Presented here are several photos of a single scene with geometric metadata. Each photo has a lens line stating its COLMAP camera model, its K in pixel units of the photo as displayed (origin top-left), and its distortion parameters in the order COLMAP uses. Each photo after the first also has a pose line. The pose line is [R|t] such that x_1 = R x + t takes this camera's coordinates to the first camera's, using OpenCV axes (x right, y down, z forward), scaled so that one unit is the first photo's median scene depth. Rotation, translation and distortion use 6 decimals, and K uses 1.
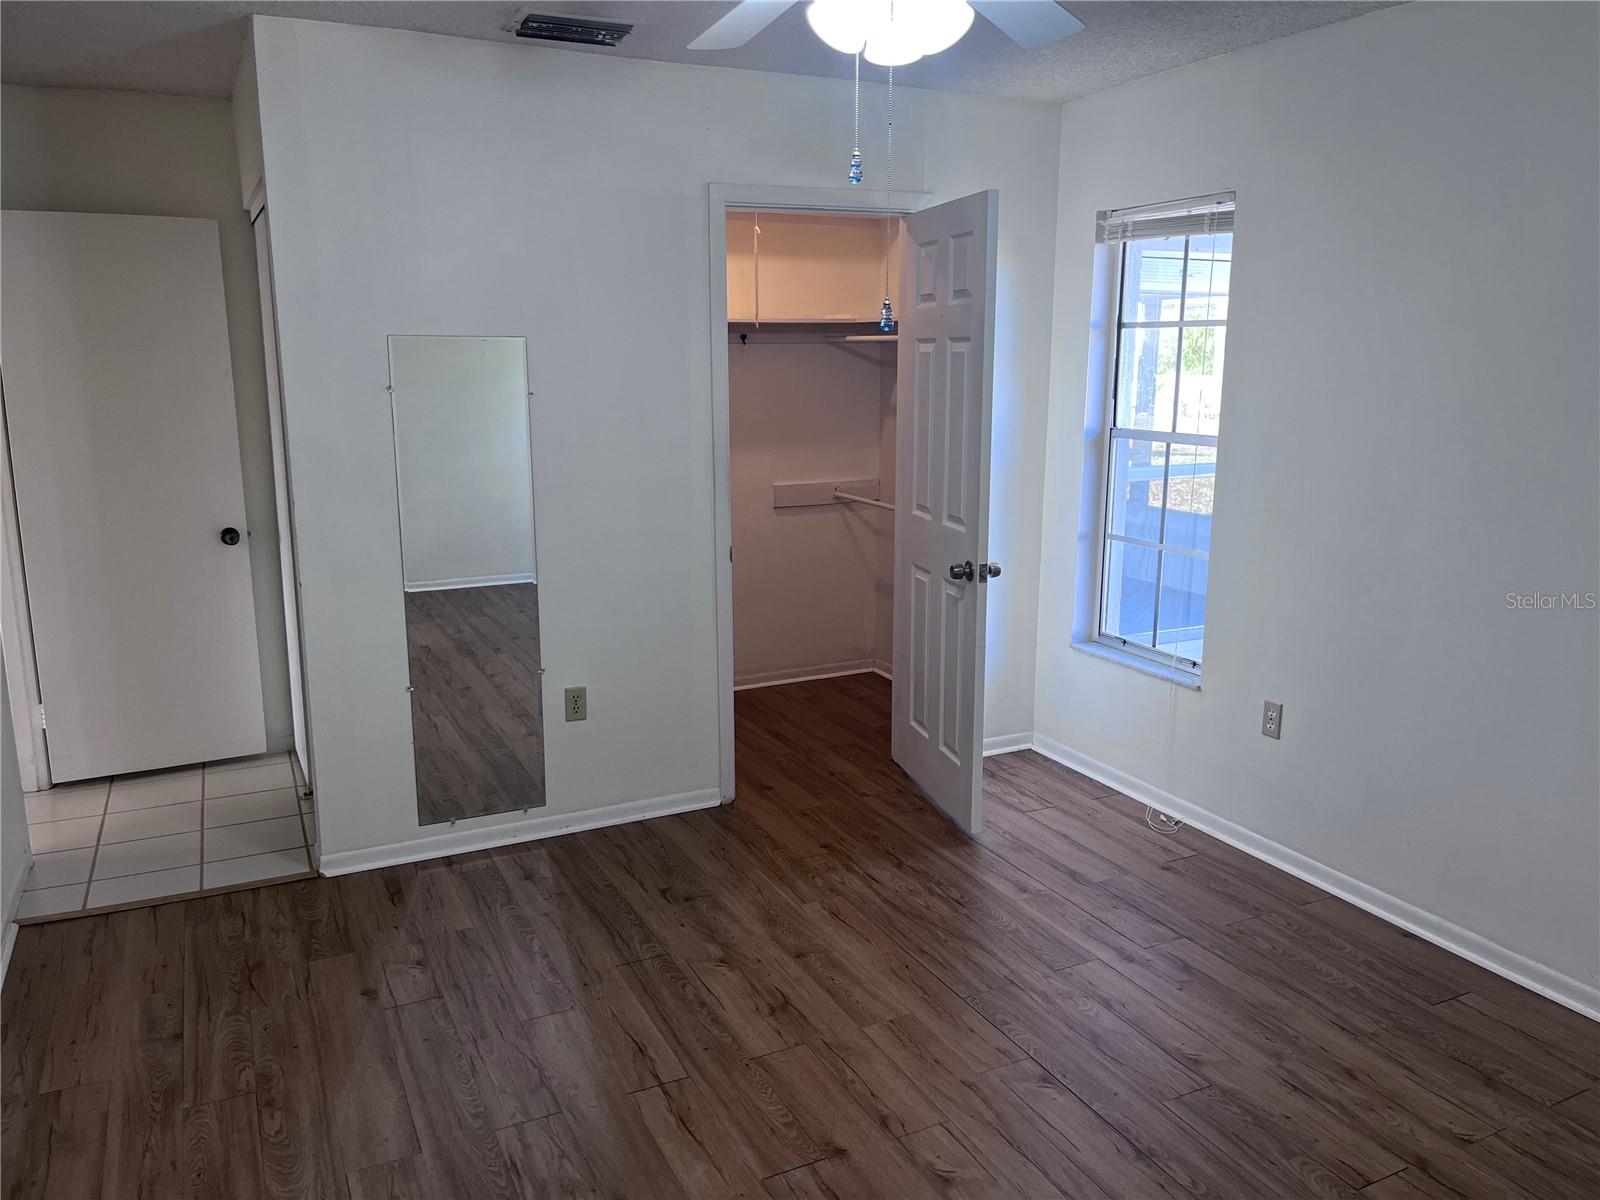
lens RADIAL K [[1202.4, 0, 797.5], [0, 1202.4, 598.7], [0, 0, 1]] dist [-0.006084, -0.007722]
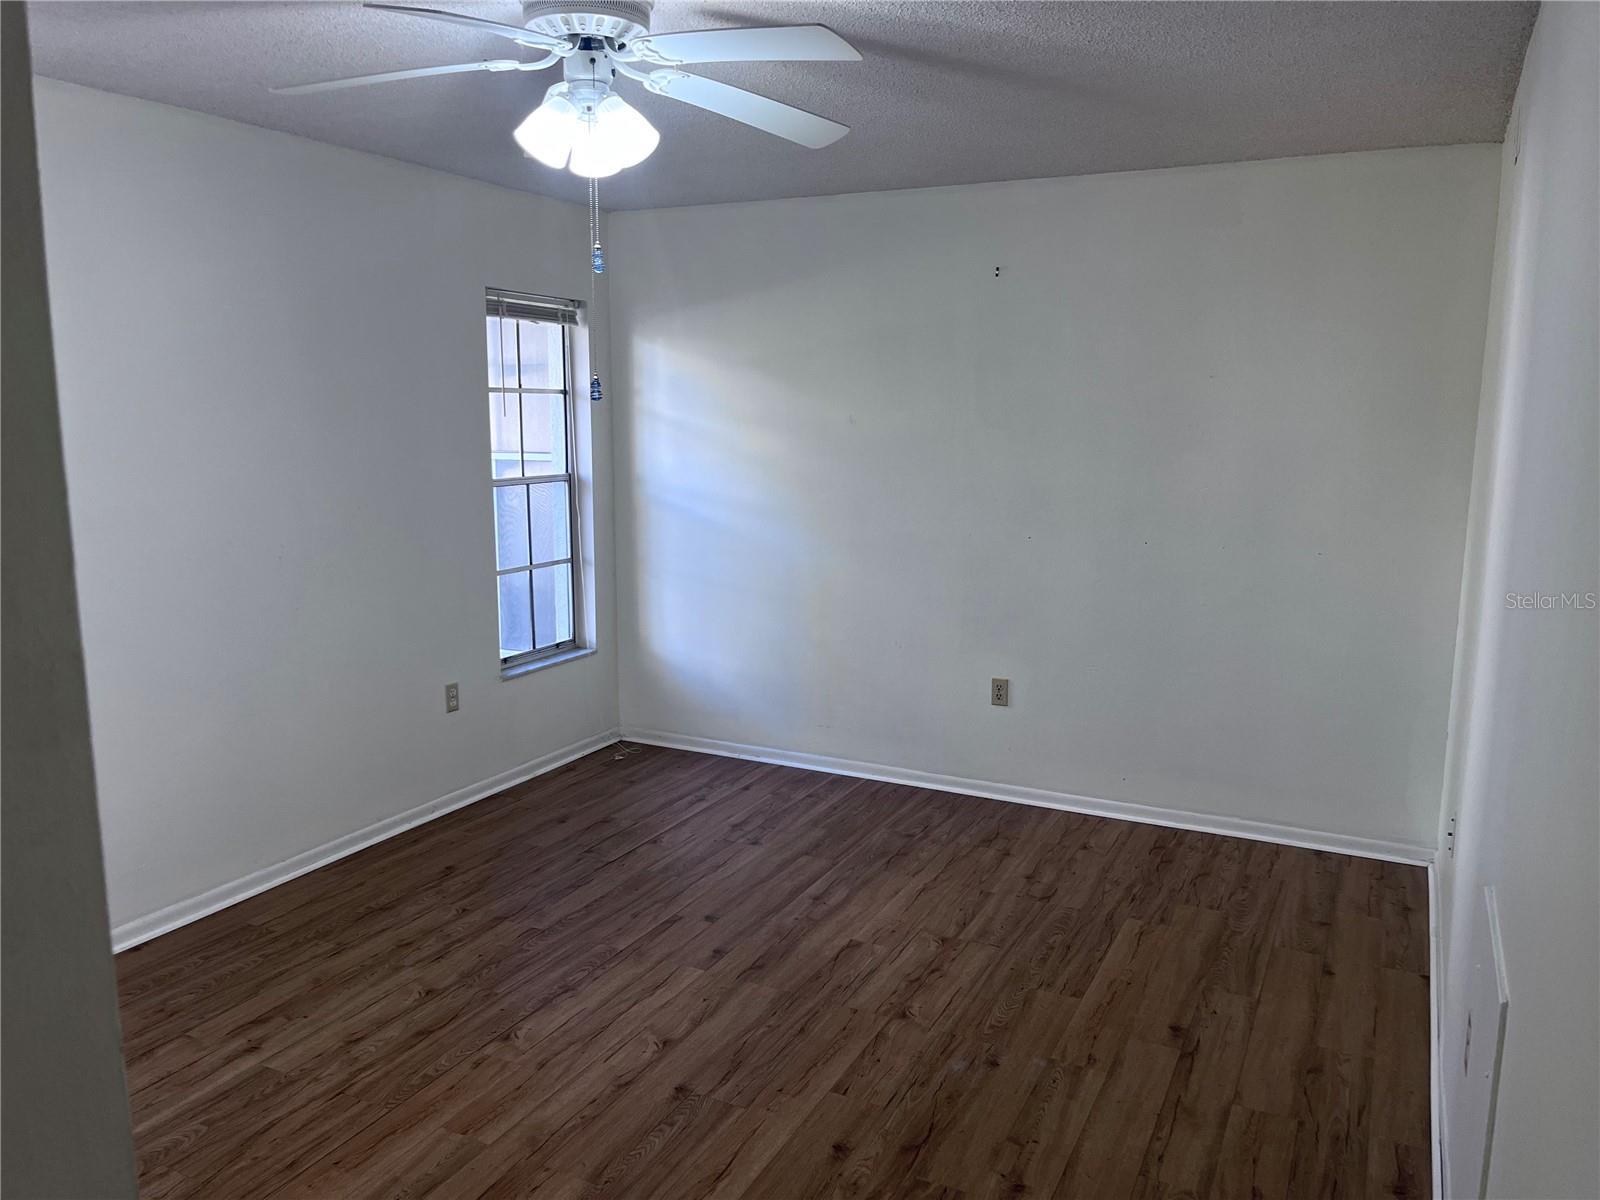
lens RADIAL K [[1202.4, 0, 794.3], [0, 1202.4, 596.4], [0, 0, 1]] dist [-0.006084, -0.007722]
pose [[-0.605064, -0.133392, 0.784923, -0.809573], [0.153165, 0.947949, 0.279166, -0.286253], [-0.781305, 0.289136, -0.553139, 1.277025]]
